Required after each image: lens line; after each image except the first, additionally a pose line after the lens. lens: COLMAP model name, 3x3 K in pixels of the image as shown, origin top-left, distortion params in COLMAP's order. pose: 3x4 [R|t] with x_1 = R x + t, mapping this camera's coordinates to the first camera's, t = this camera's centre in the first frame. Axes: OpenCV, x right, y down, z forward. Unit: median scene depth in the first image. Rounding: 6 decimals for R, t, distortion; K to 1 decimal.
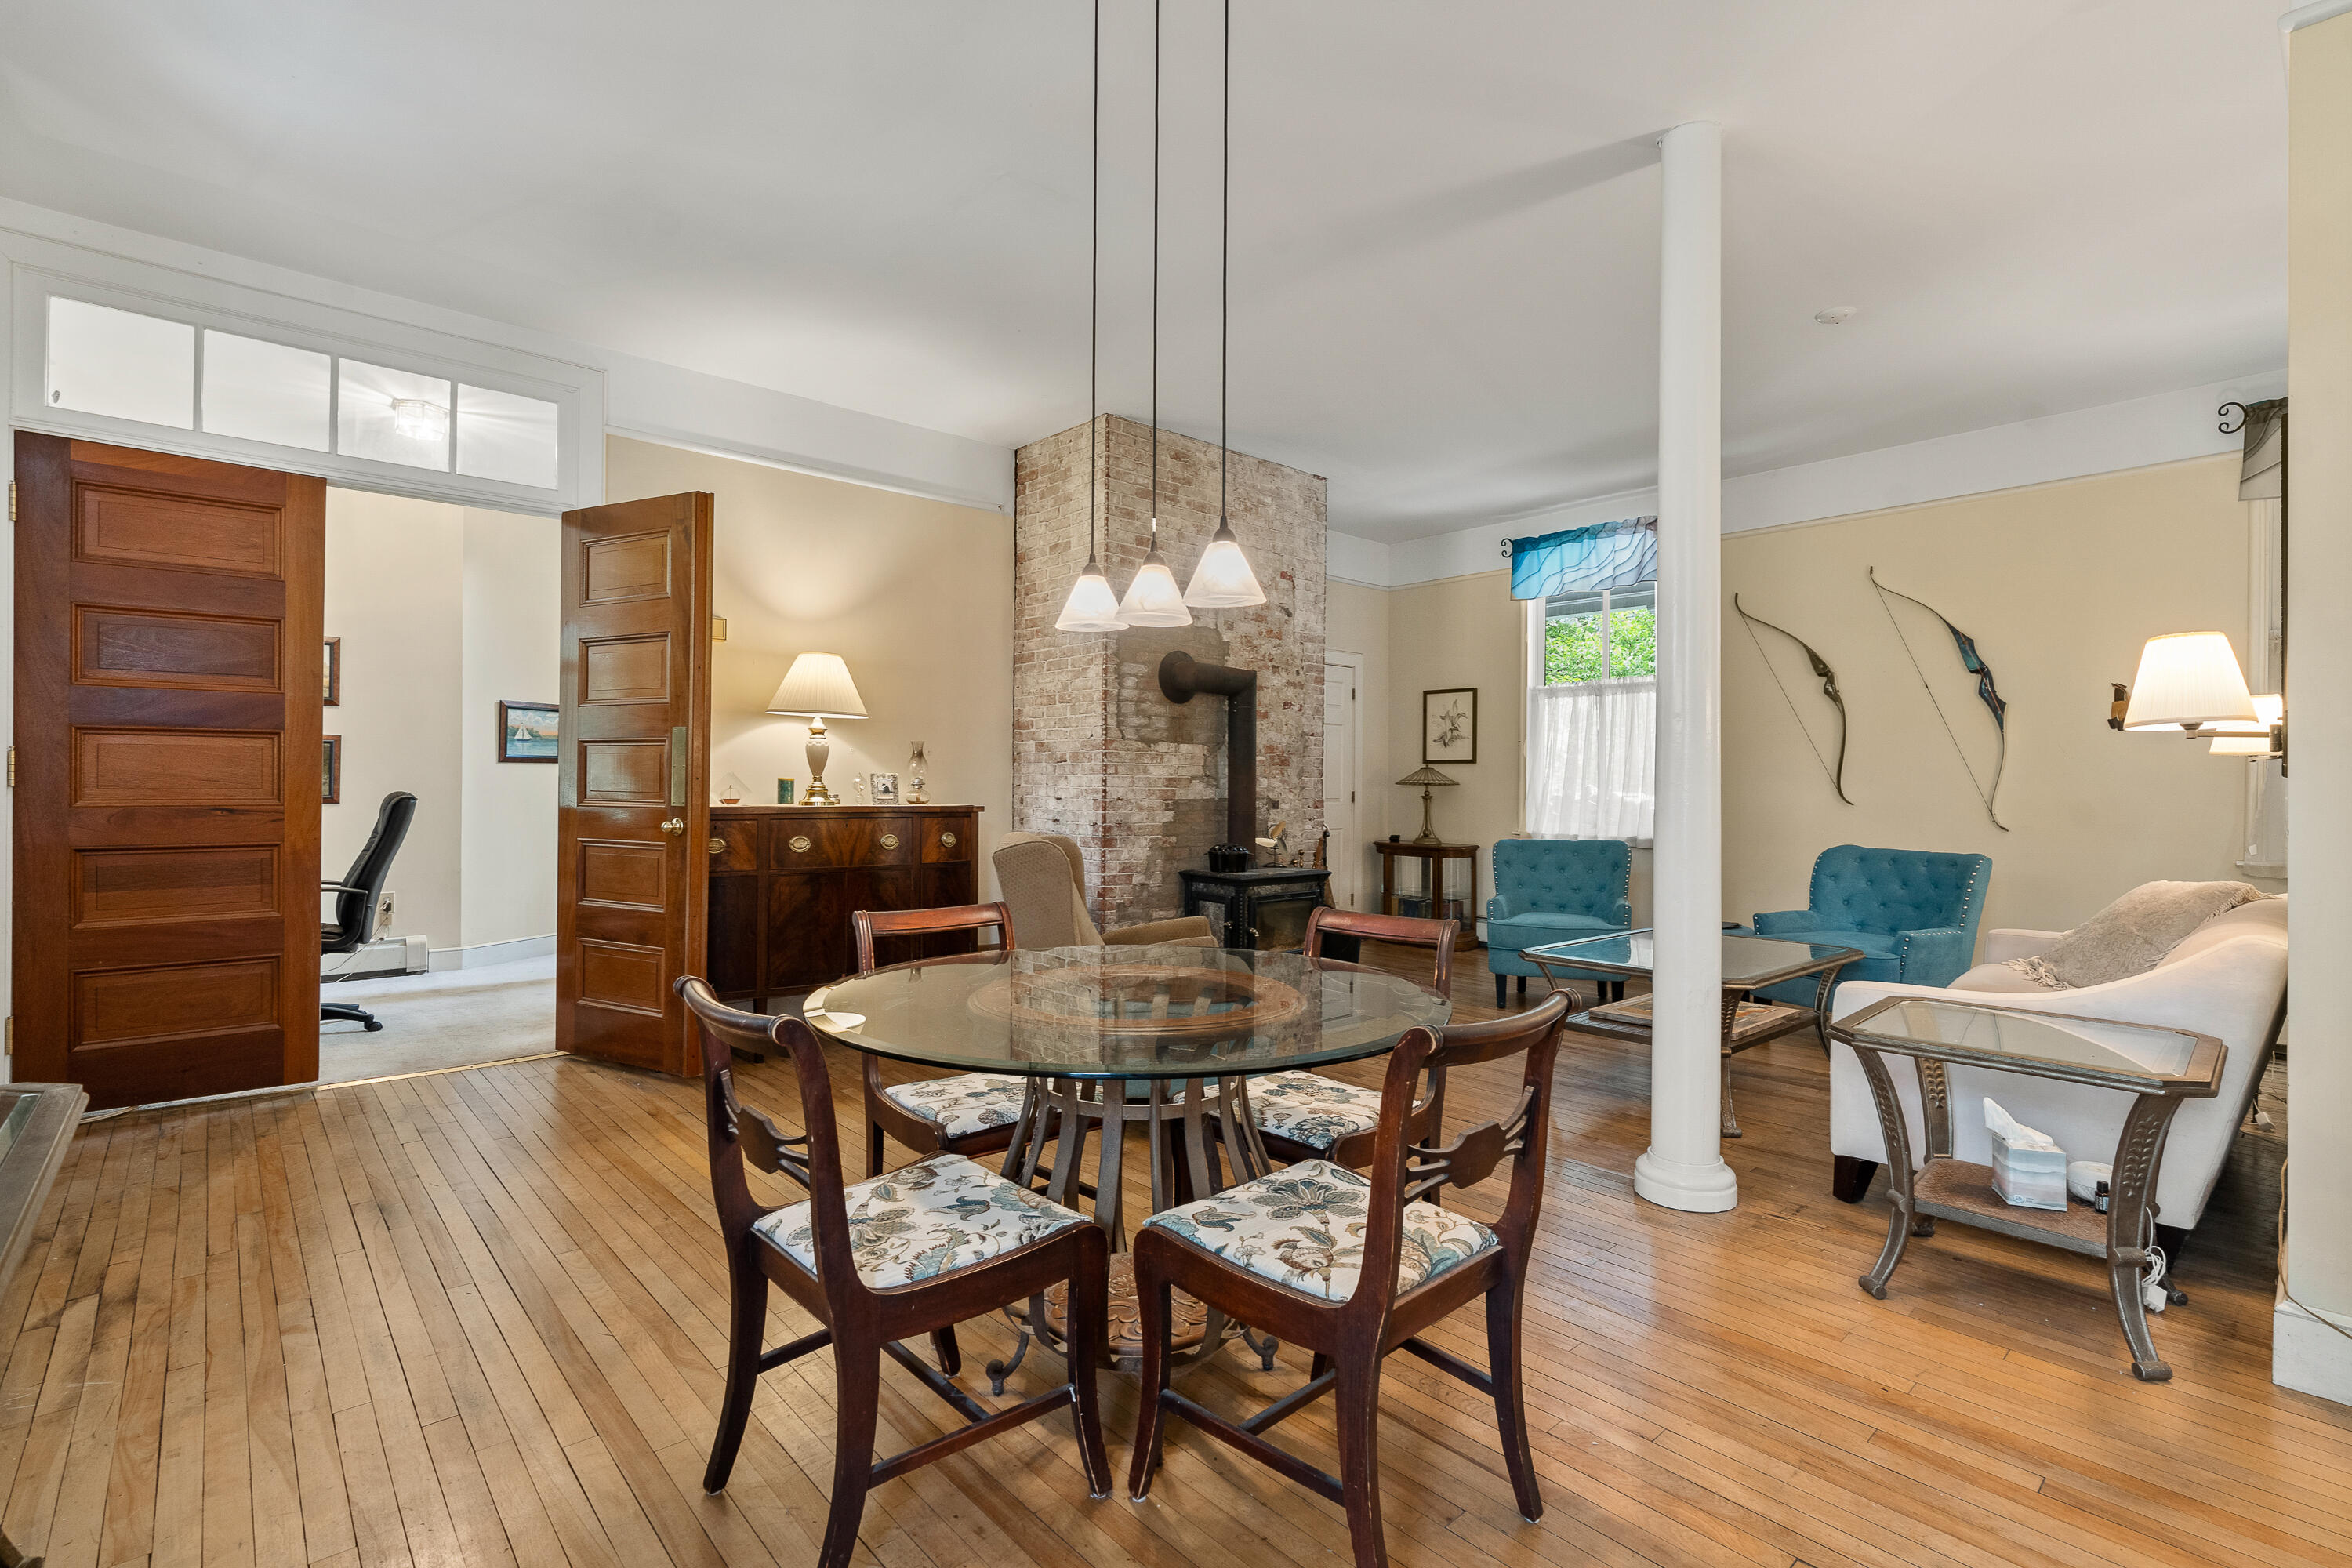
lens RADIAL K [[1077.5, 0, 1173.9], [0, 1077.5, 782.6], [0, 0, 1]] dist [-0.013319, 0.006289]
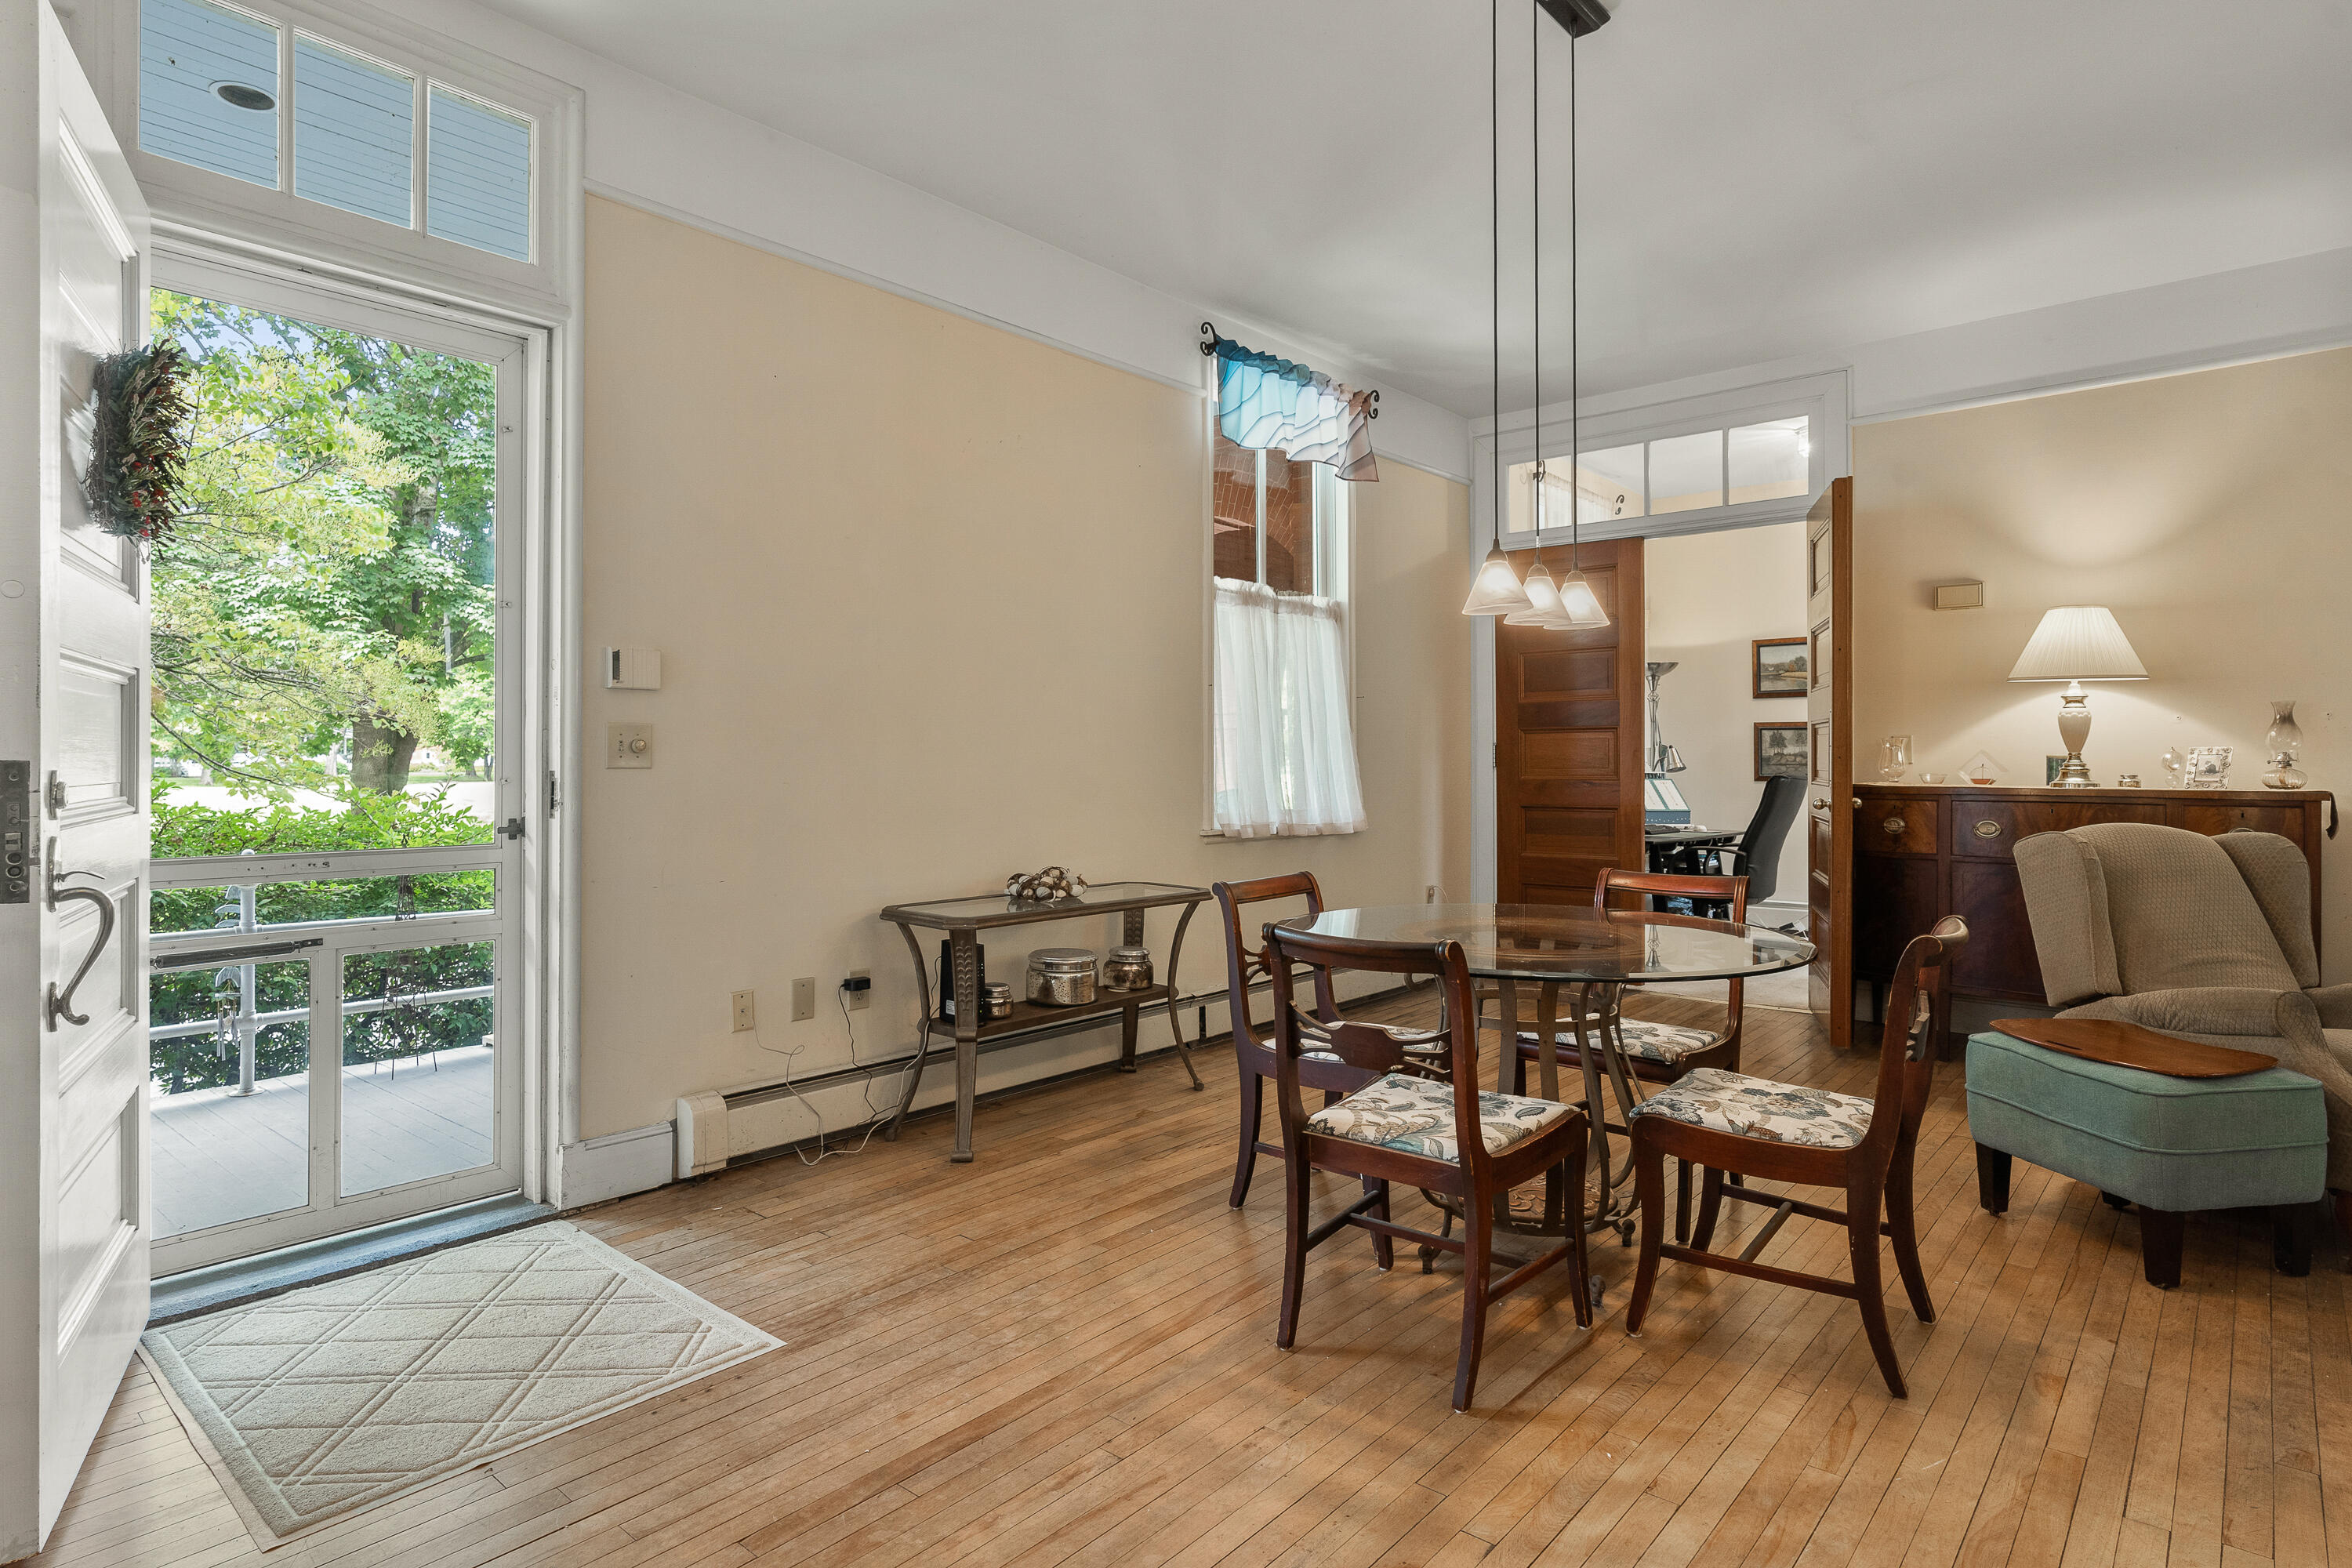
lens RADIAL K [[1250.0, 0, 1174.3], [0, 1250.0, 749.9], [0, 0, 1]] dist [-0.001179, 0.000177]
pose [[0.122207, -0.015862, -0.992378, 0.520668], [0.004544, 0.999871, -0.015422, 0.003582], [0.992494, -0.002624, 0.122263, 0.175332]]
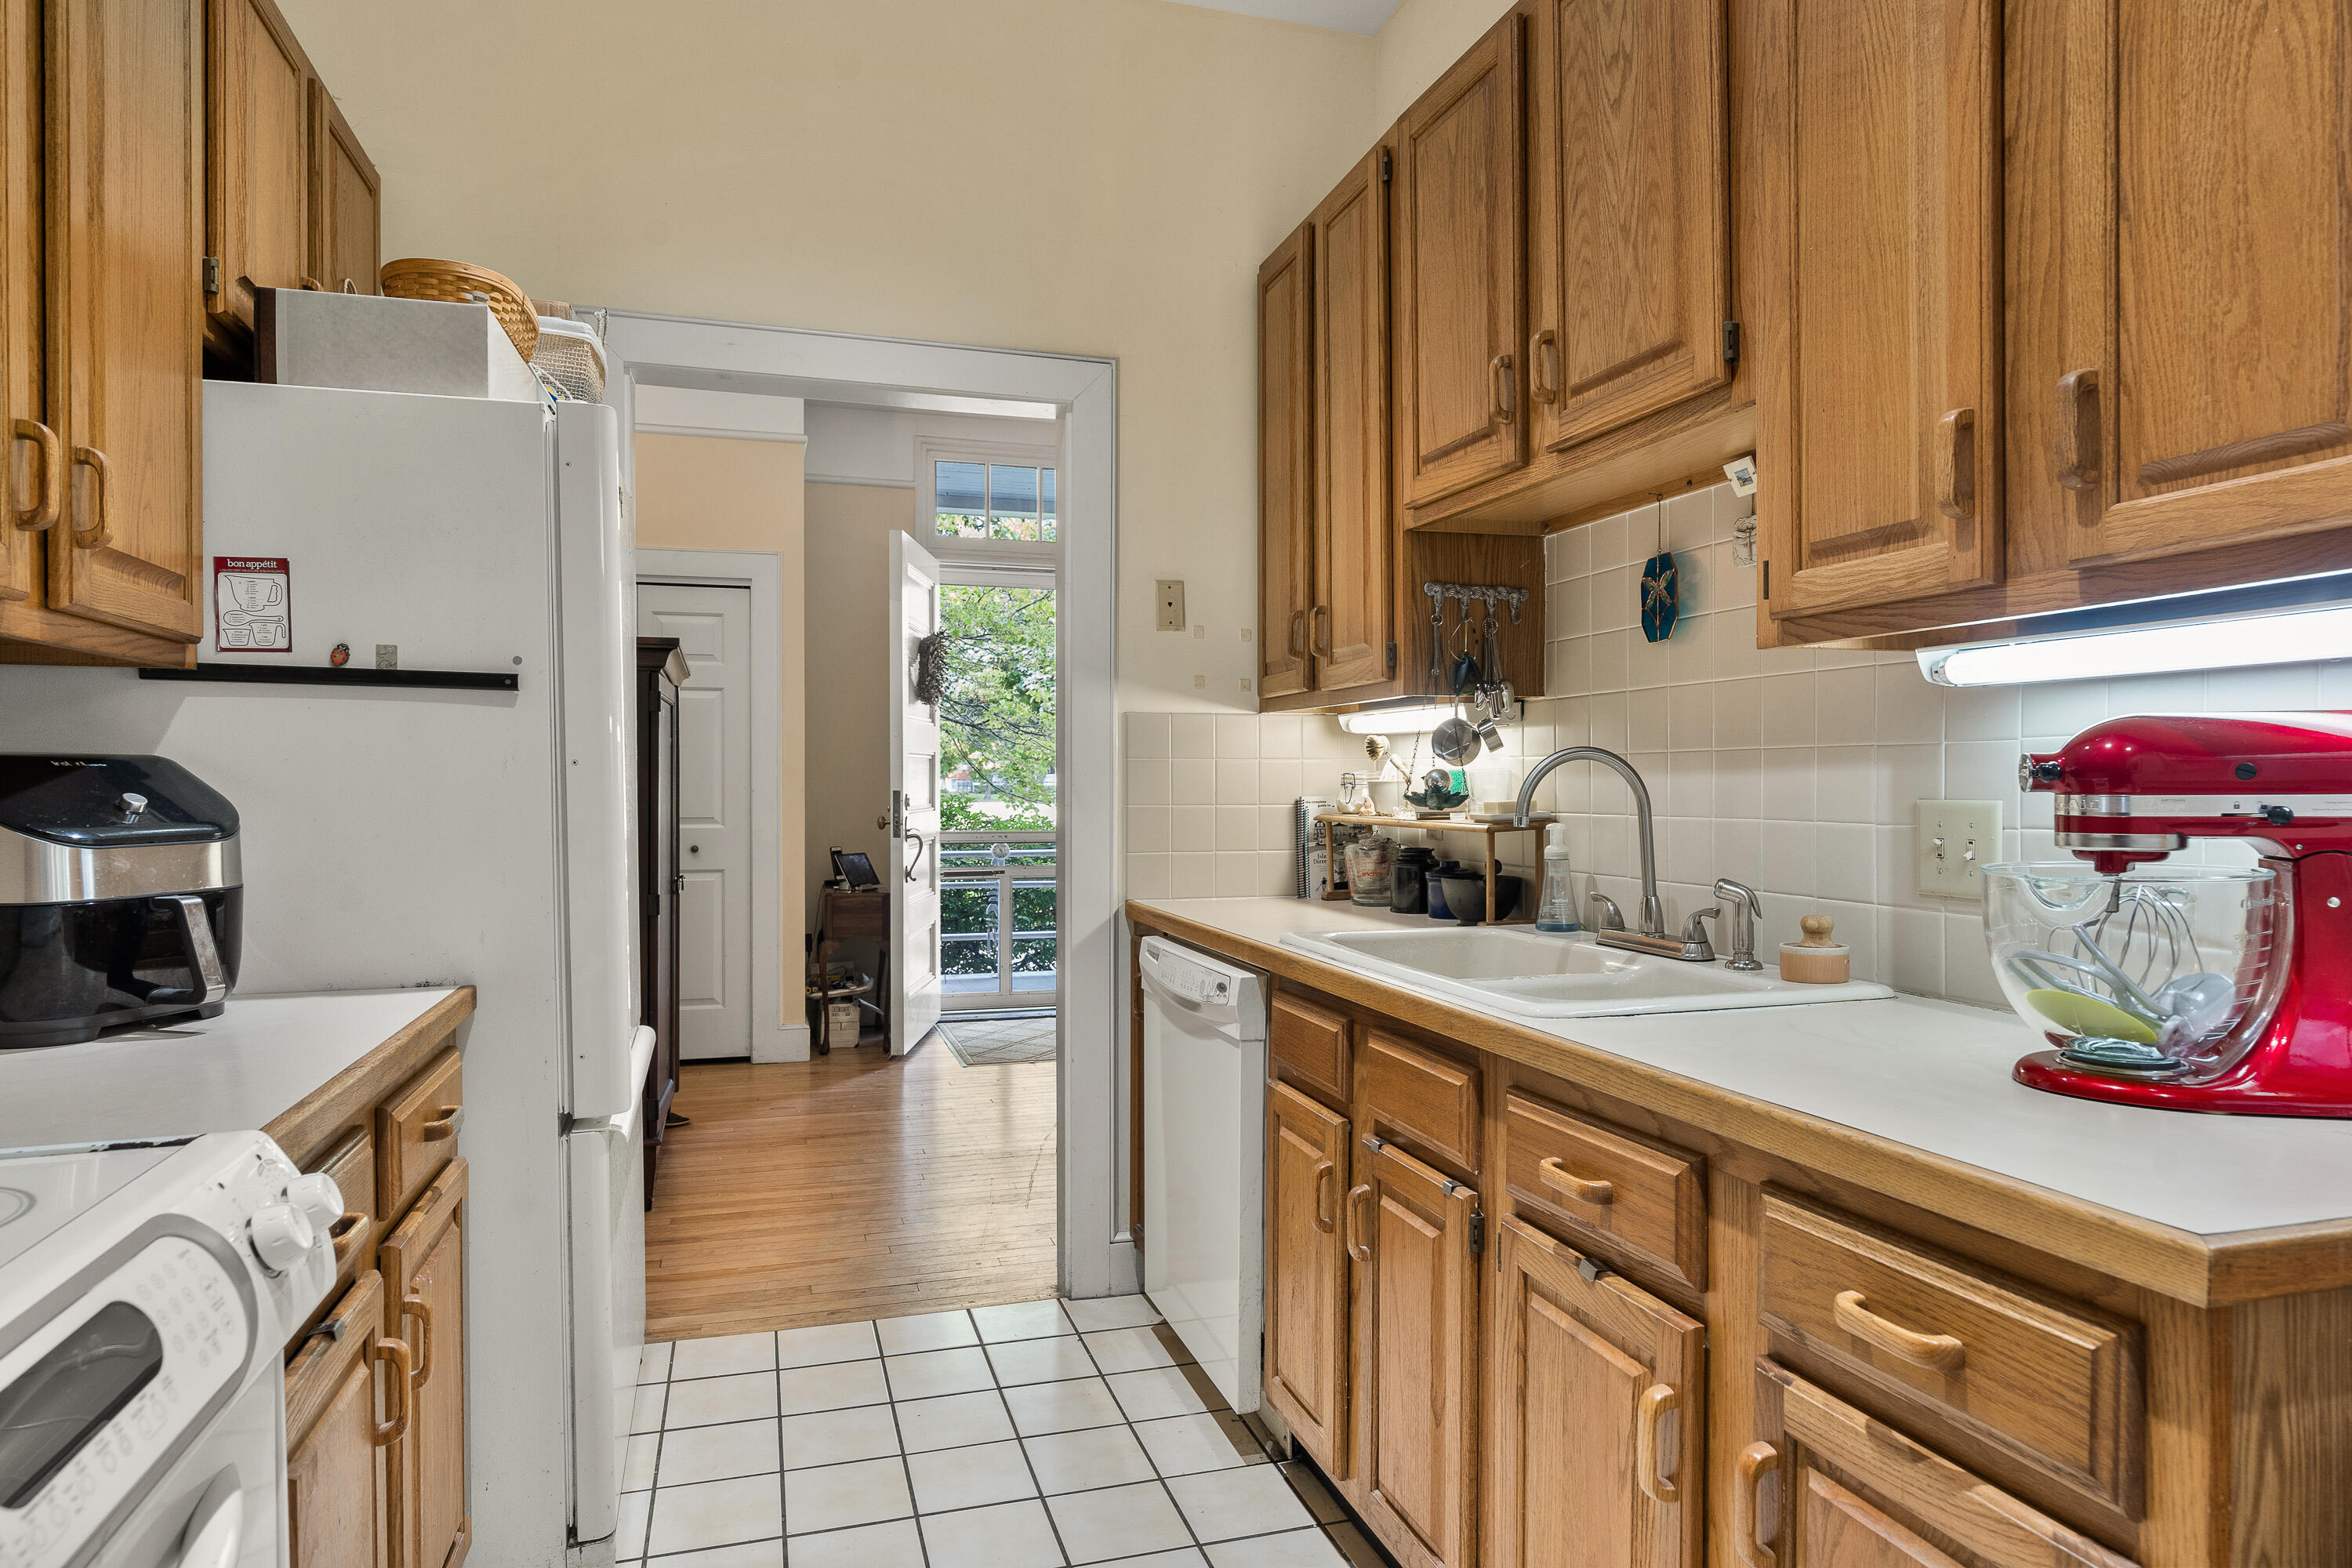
lens RADIAL K [[1339.0, 0, 1167.9], [0, 1339.0, 776.8], [0, 0, 1]] dist [-0.002628, 0.000111]
pose [[-0.413446, -0.010597, -0.910467, 1.050357], [-0.008389, 0.999934, -0.007829, -0.005232], [0.910490, 0.004401, -0.413507, 0.557829]]
